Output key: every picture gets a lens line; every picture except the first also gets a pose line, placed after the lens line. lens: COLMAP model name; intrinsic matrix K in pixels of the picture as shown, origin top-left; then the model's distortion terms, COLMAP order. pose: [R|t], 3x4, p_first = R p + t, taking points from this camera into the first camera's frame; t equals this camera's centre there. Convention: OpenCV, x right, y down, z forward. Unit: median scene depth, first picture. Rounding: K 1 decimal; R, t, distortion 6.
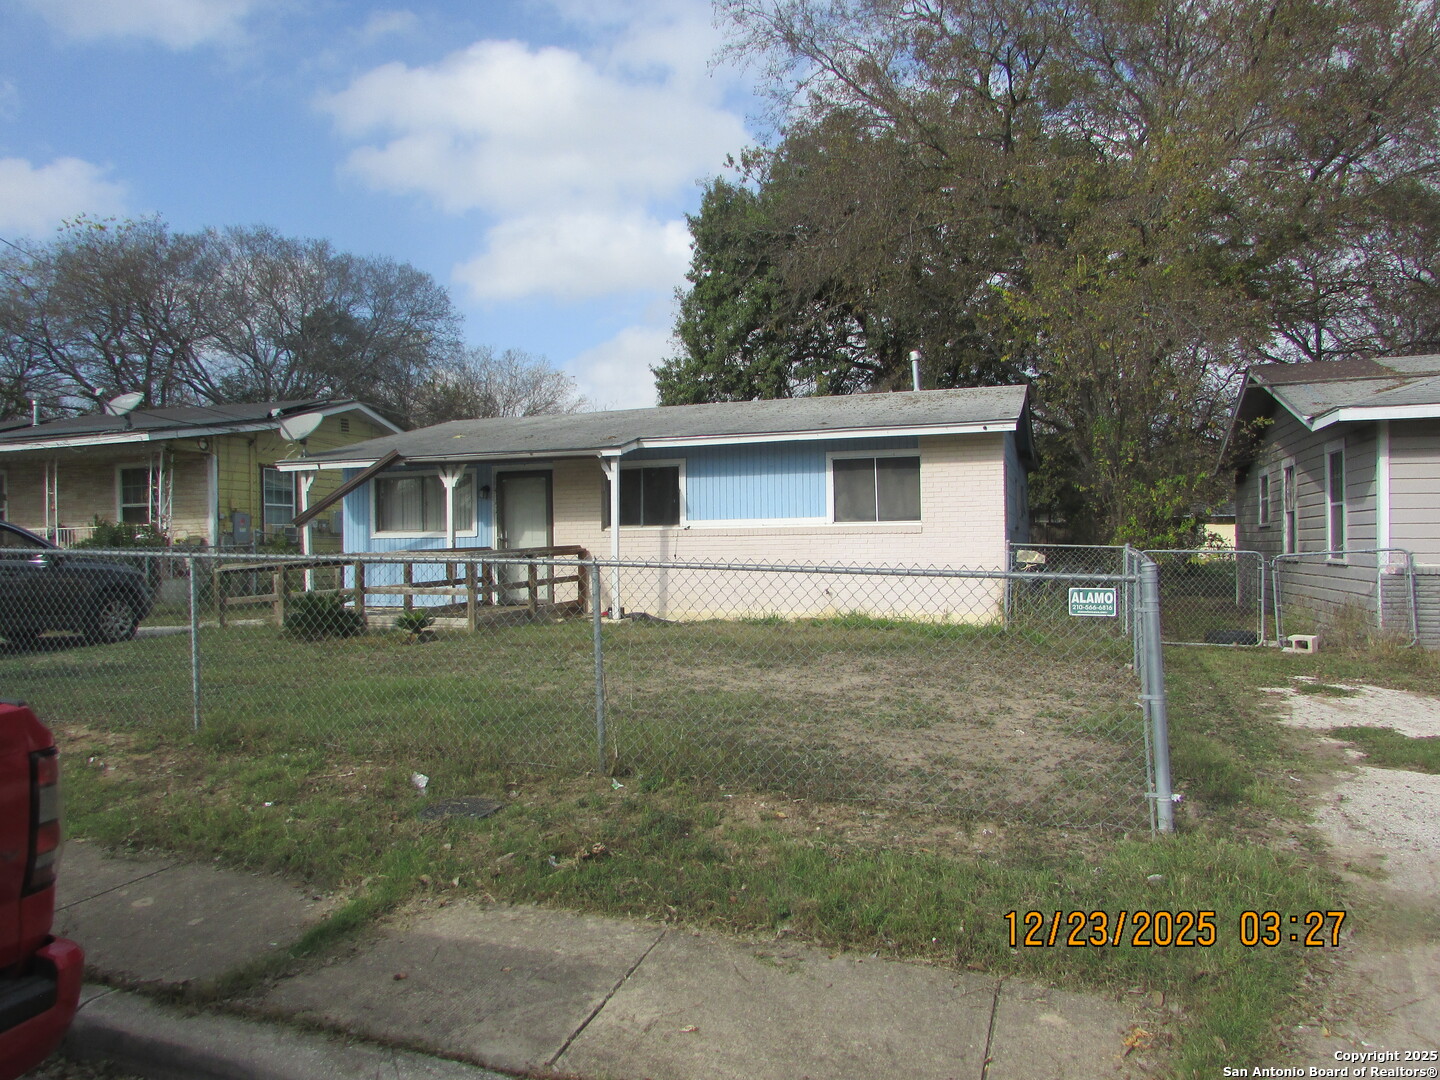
lens RADIAL K [[1015.9, 0, 715.6], [0, 1015.9, 543.5], [0, 0, 1]] dist [-0.037079, 0.017385]
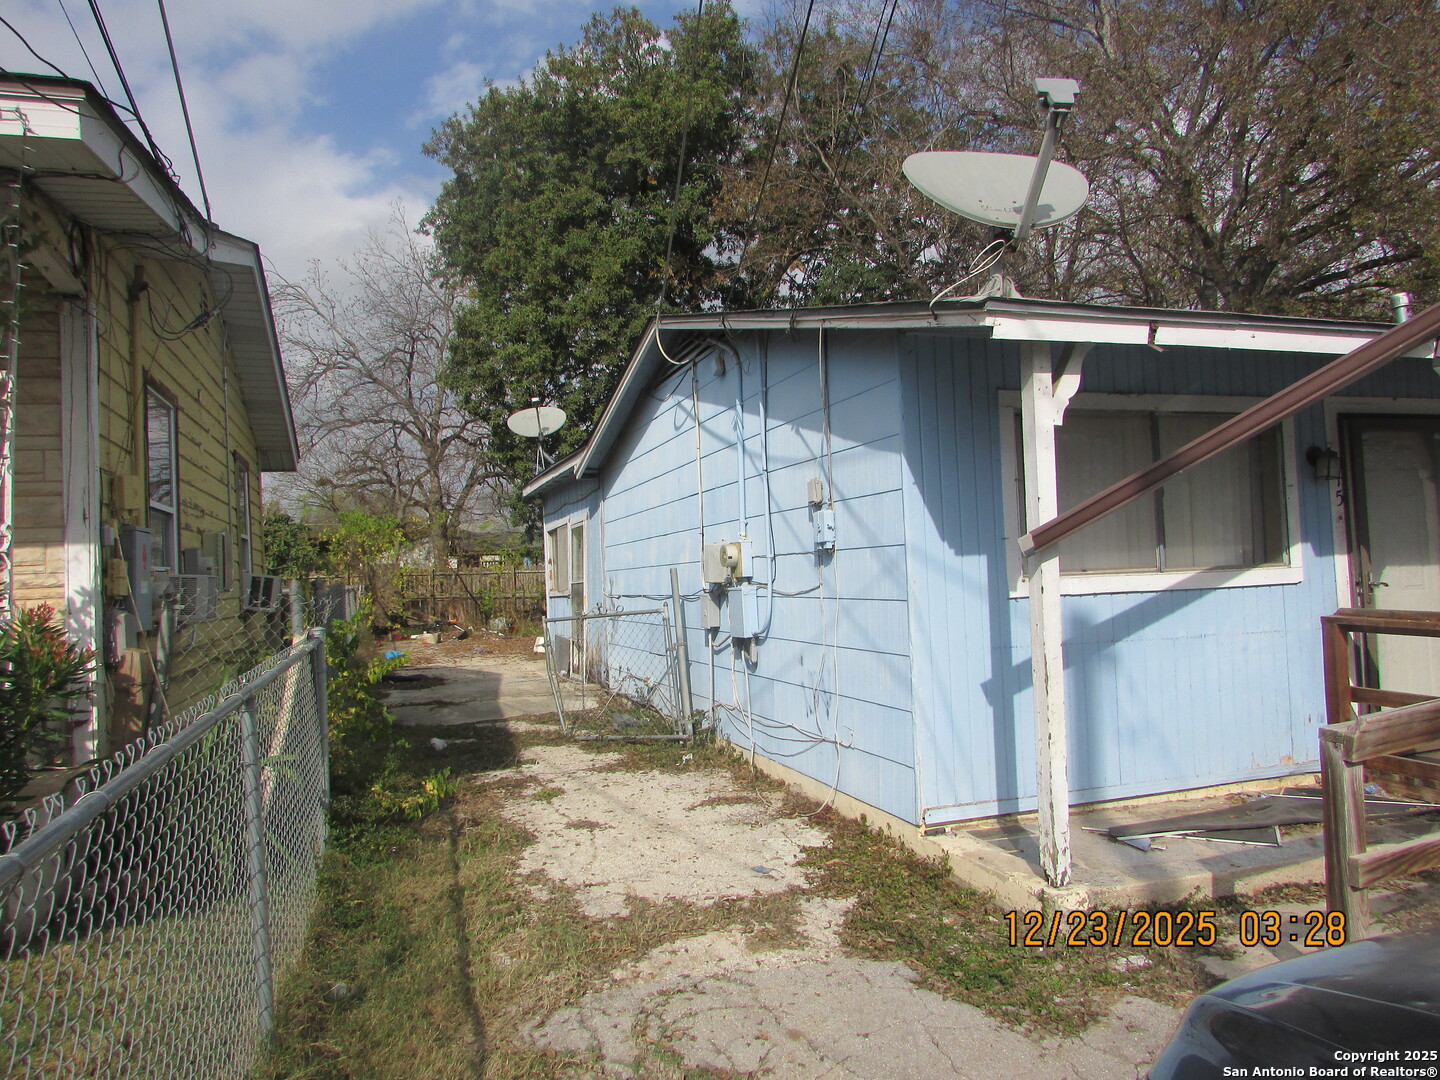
lens RADIAL K [[1015.9, 0, 715.6], [0, 1015.9, 543.5], [0, 0, 1]] dist [-0.037079, 0.017385]
pose [[0.798588, 0.001294, 0.601877, -0.669958], [0.024089, 0.999128, -0.034111, -0.014667], [-0.601396, 0.041739, 0.797860, 0.891566]]
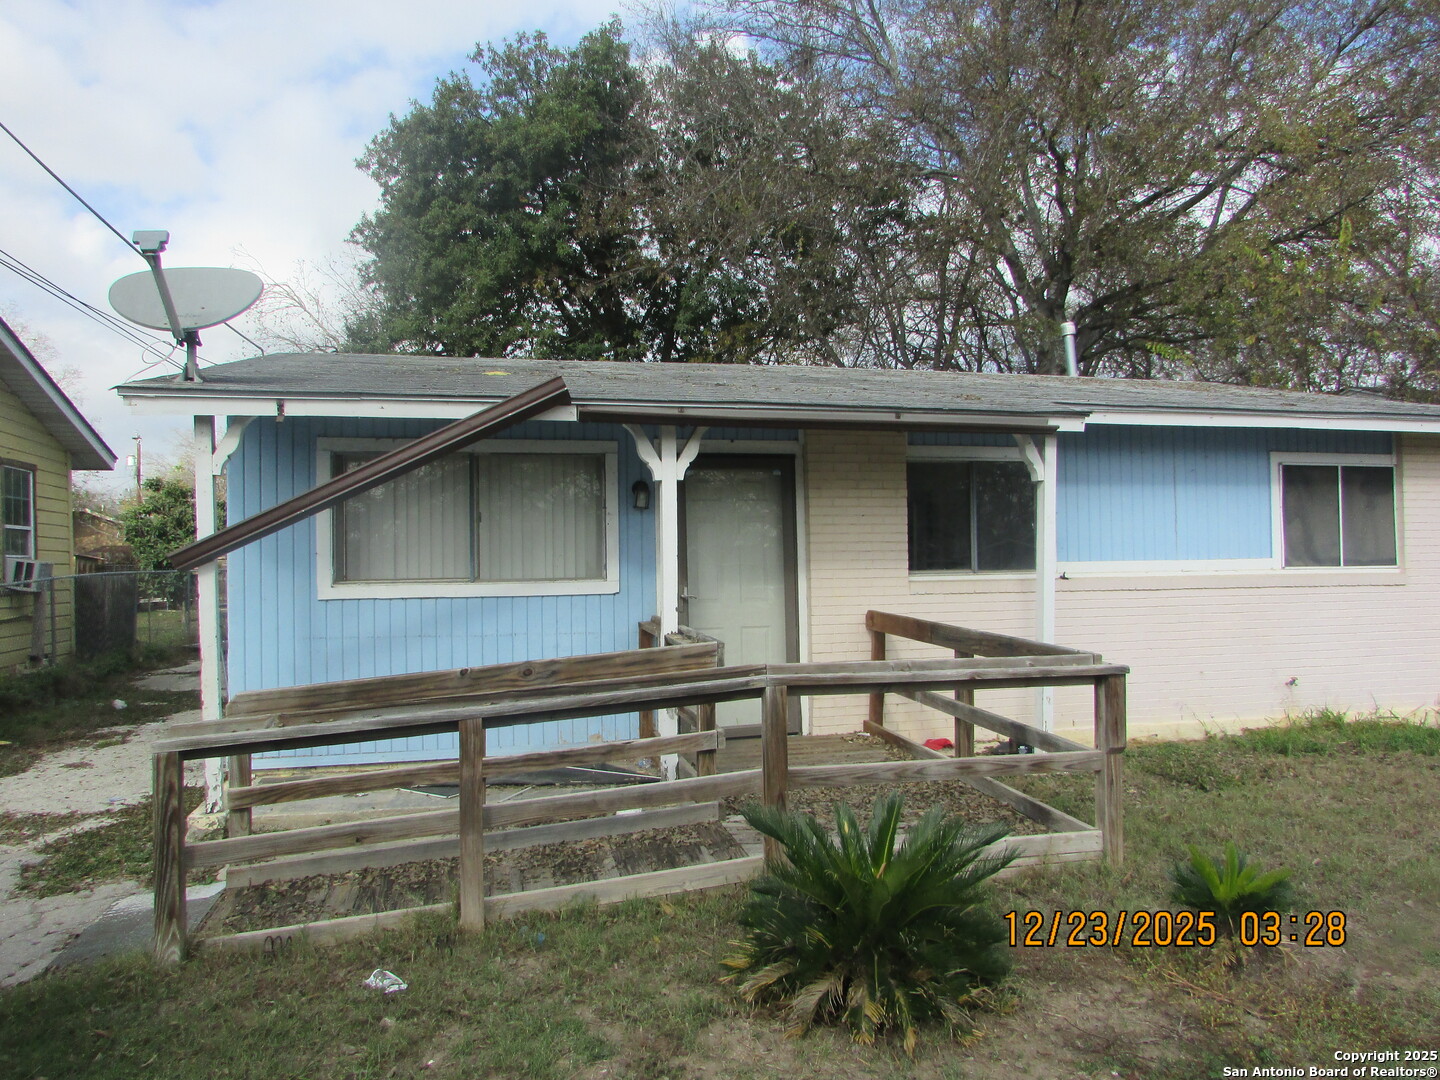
lens RADIAL K [[1015.9, 0, 715.6], [0, 1015.9, 543.5], [0, 0, 1]] dist [-0.037079, 0.017385]
pose [[0.841353, 0.012363, 0.540344, -0.472123], [-0.000854, 0.999767, -0.021546, -0.020804], [-0.540485, 0.017666, 0.841168, 0.637057]]
